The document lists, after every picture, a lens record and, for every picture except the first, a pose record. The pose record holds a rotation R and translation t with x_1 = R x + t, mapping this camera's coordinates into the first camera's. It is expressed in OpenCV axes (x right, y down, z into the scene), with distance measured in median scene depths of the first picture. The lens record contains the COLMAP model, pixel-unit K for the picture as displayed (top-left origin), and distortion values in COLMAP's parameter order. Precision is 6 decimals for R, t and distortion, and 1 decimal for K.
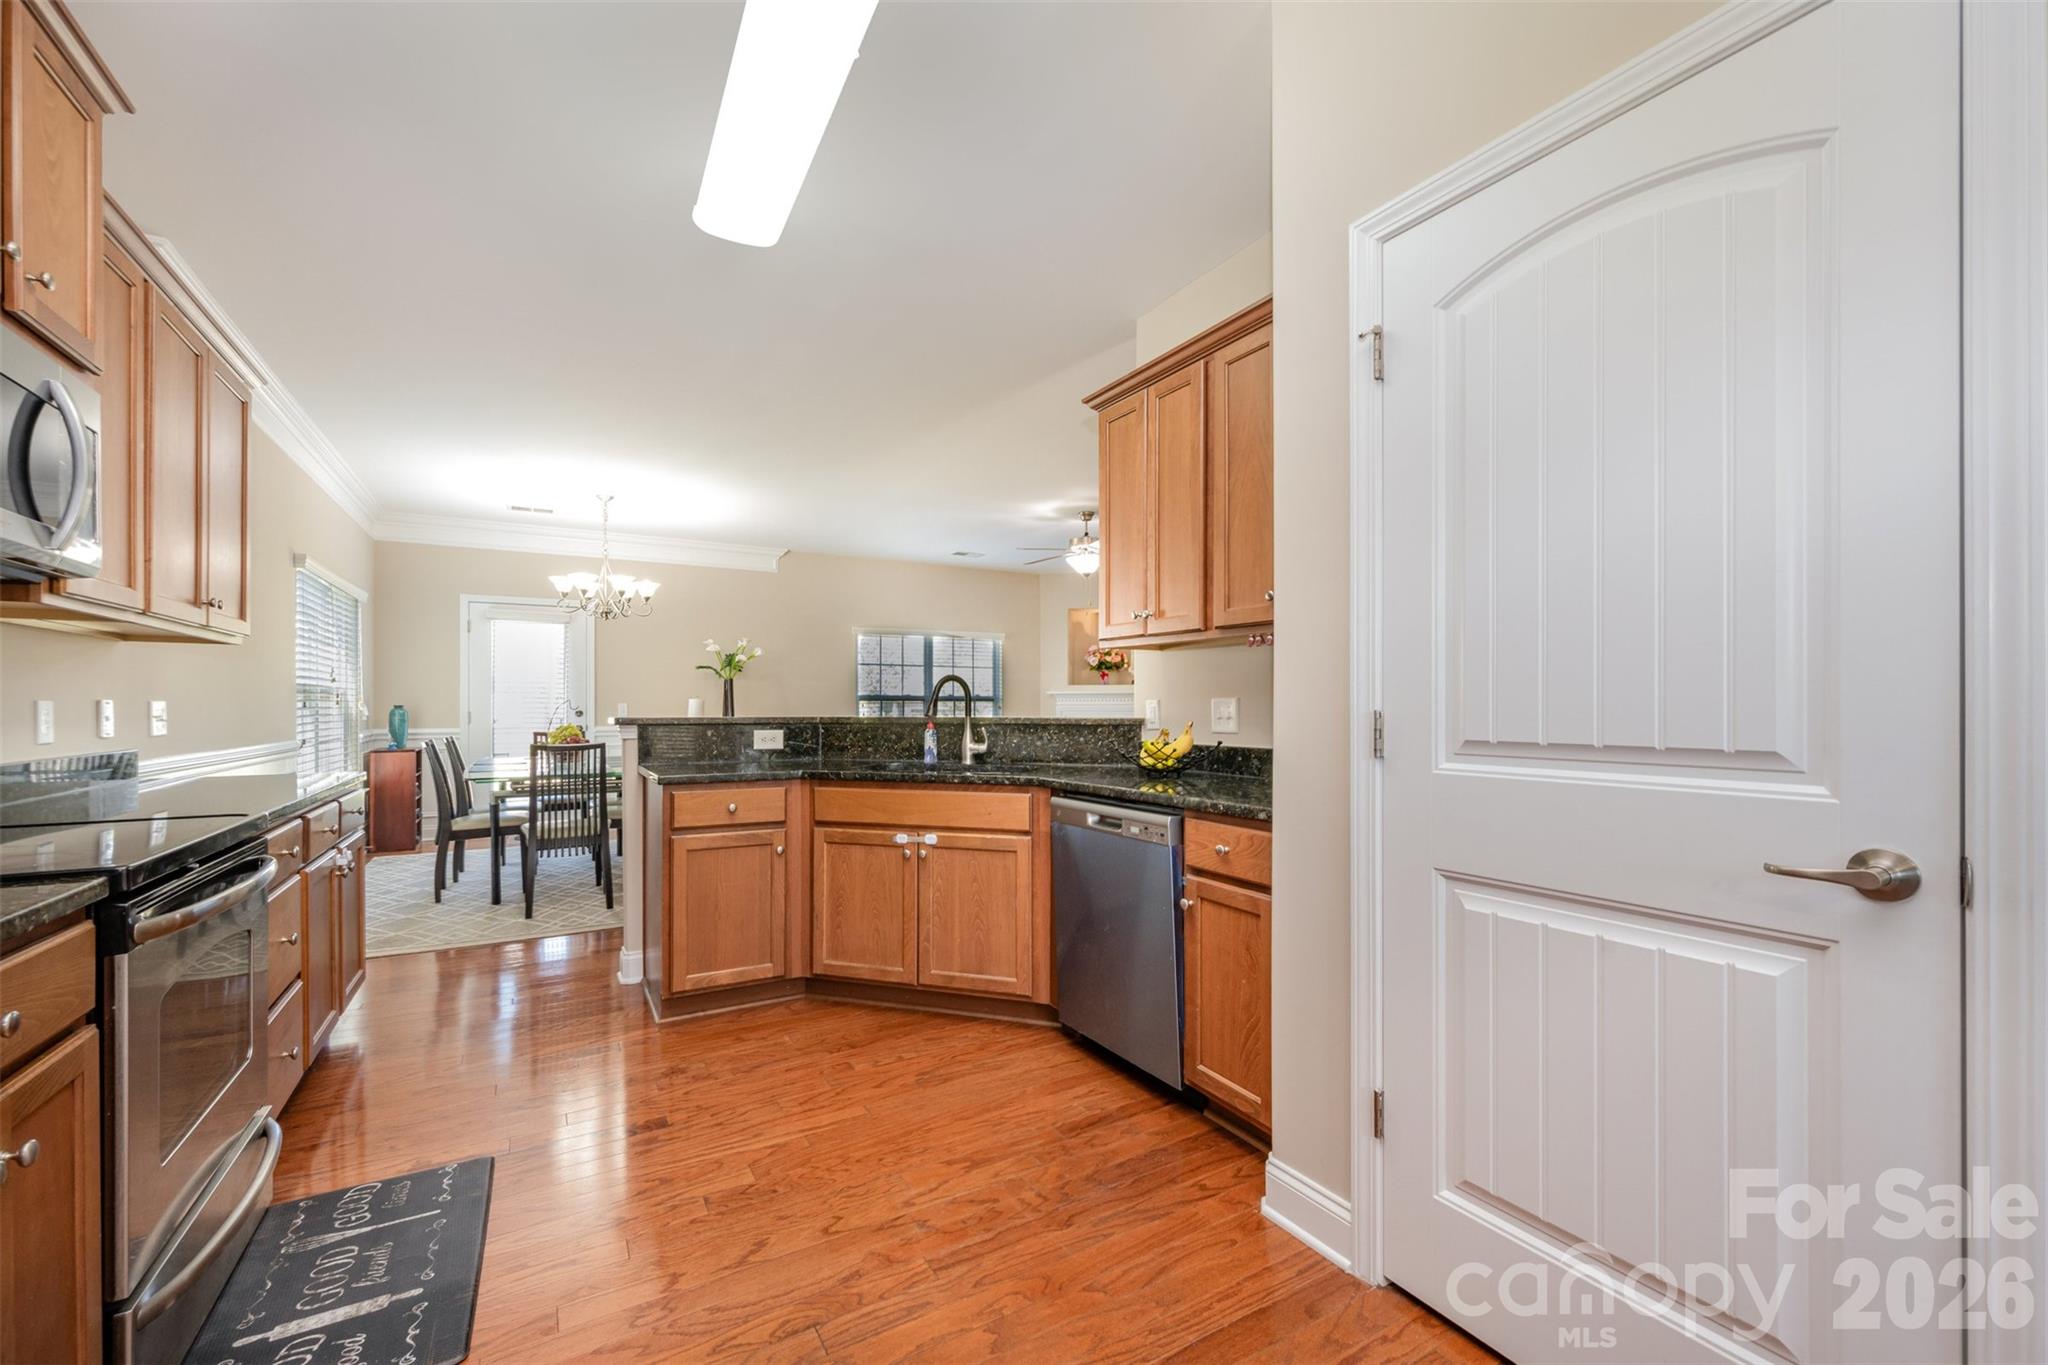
lens RADIAL K [[817.2, 0, 1024.0], [0, 817.2, 682.5], [0, 0, 1]] dist [0.000694, -0.000090]
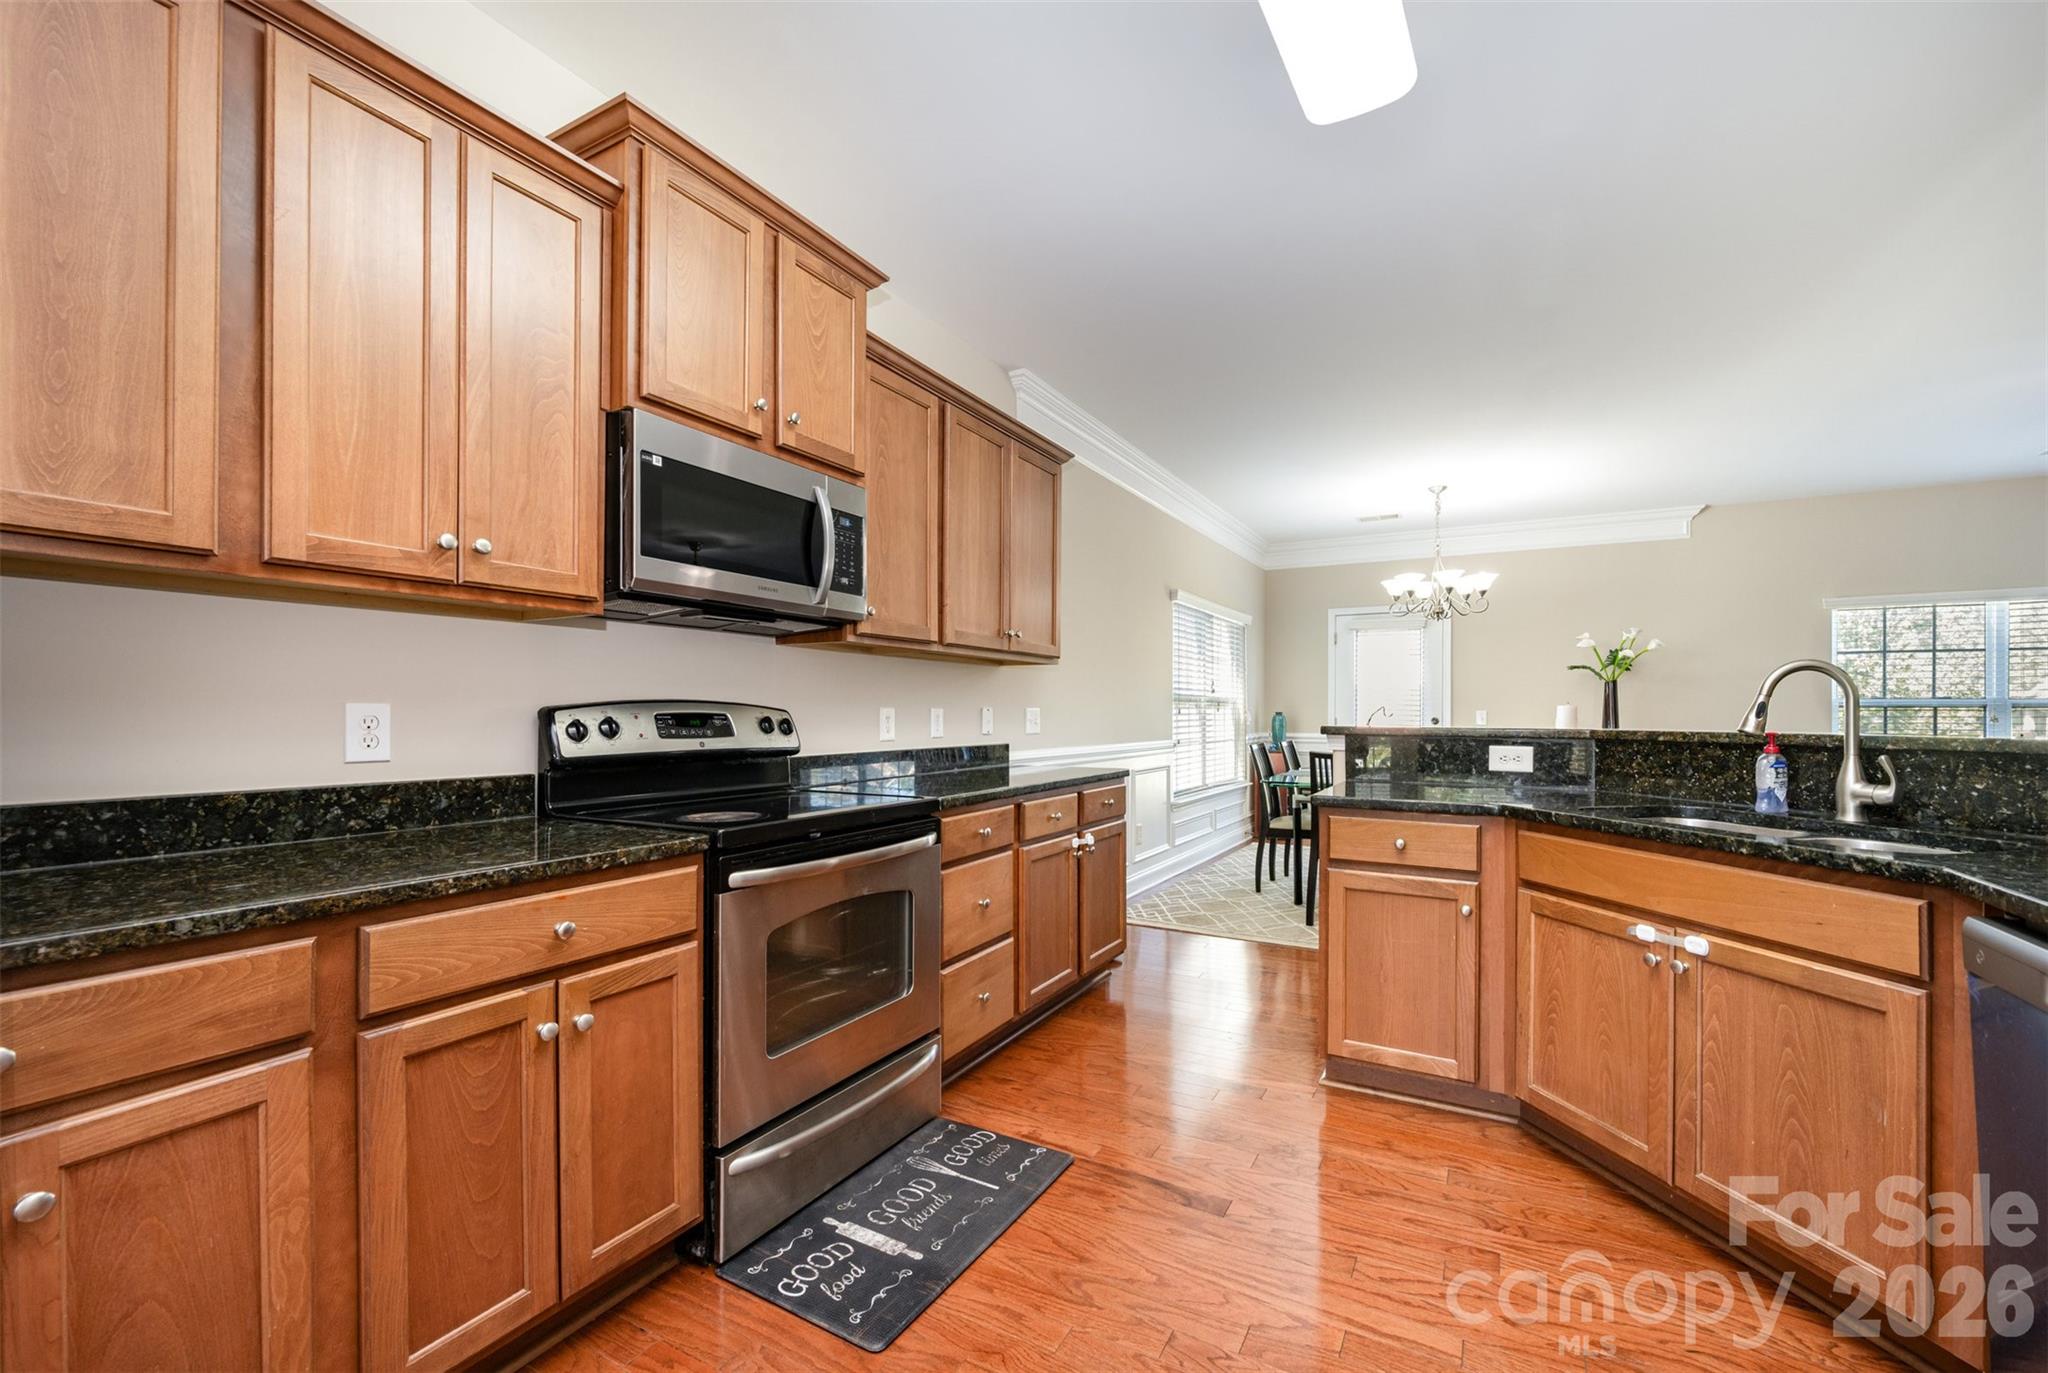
lens RADIAL K [[831.6, 0, 1070.6], [0, 831.6, 700.6], [0, 0, 1]] dist [-0.000665, -0.000265]
pose [[0.522716, -0.009755, -0.852451, 0.153764], [0.020931, 0.999780, 0.001394, 0.008440], [0.852250, -0.018572, 0.522805, 0.311601]]
